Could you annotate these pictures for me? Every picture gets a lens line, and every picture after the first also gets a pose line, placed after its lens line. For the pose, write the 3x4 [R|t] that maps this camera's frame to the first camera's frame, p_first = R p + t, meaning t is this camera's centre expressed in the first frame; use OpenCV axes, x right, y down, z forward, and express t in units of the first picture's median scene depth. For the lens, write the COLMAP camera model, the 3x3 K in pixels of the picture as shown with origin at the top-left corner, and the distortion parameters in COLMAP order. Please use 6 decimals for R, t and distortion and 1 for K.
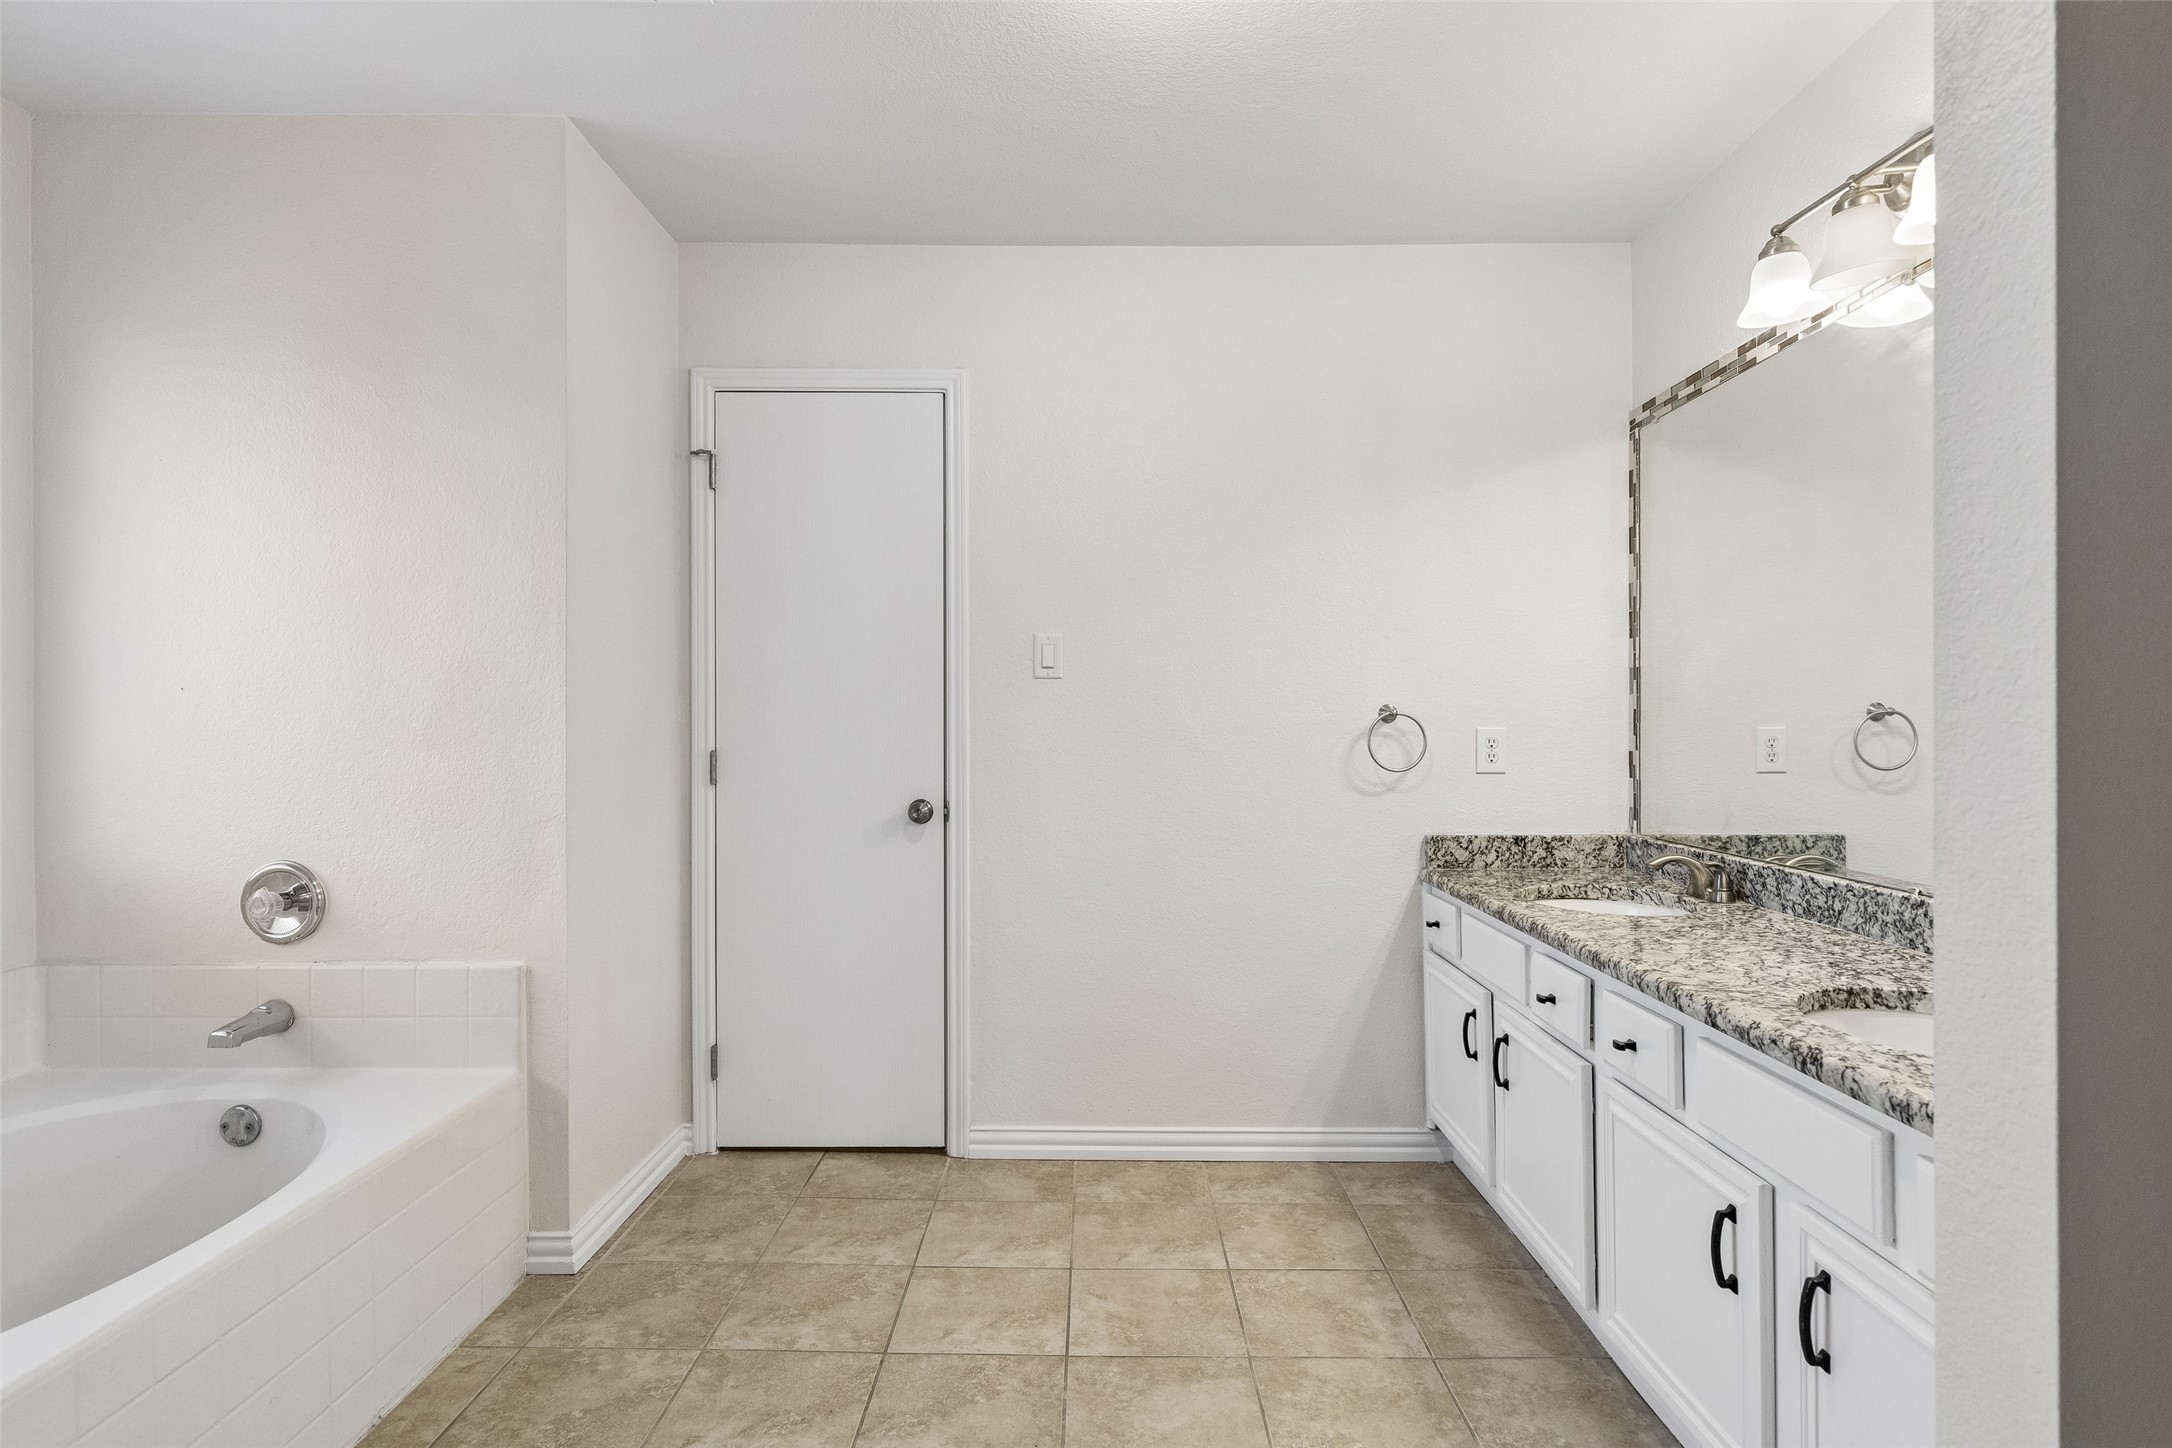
lens RADIAL K [[1165.1, 0, 1086.0], [0, 1165.1, 724.0], [0, 0, 1]] dist [-0.000278, -0.000124]
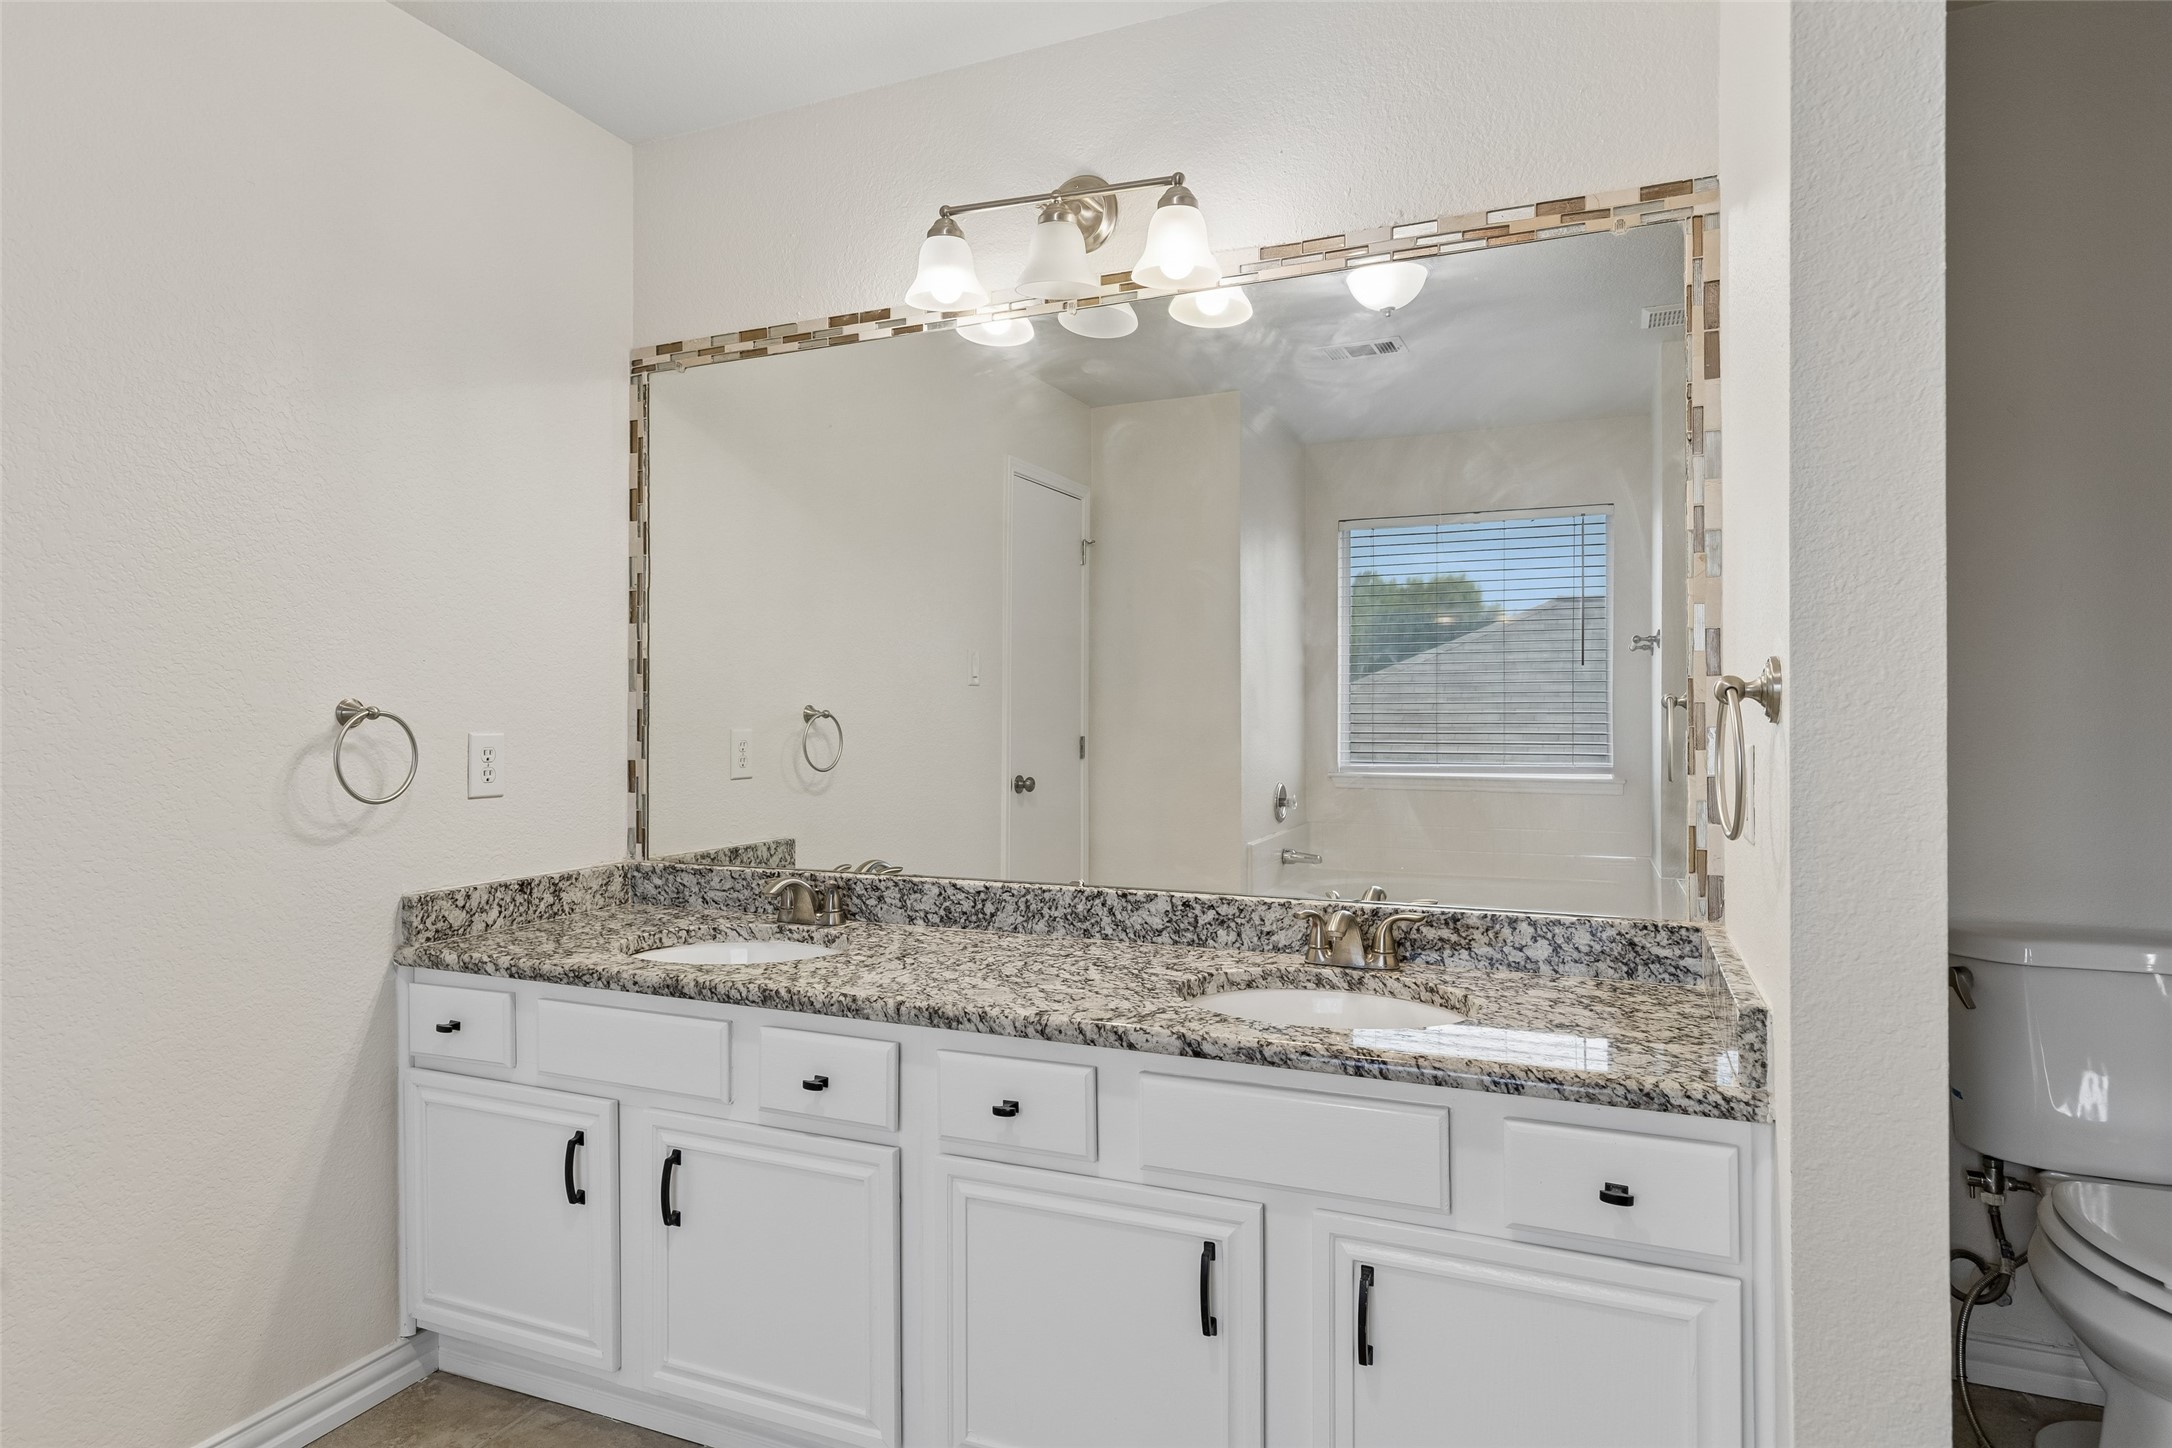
lens RADIAL K [[1199.0, 0, 1090.4], [0, 1199.0, 711.6], [0, 0, 1]] dist [0.004157, -0.000088]
pose [[0.373828, 0.005896, 0.927479, -0.204006], [0.002987, 0.999967, -0.007561, -0.003719], [-0.927493, 0.005597, 0.373798, 0.390415]]
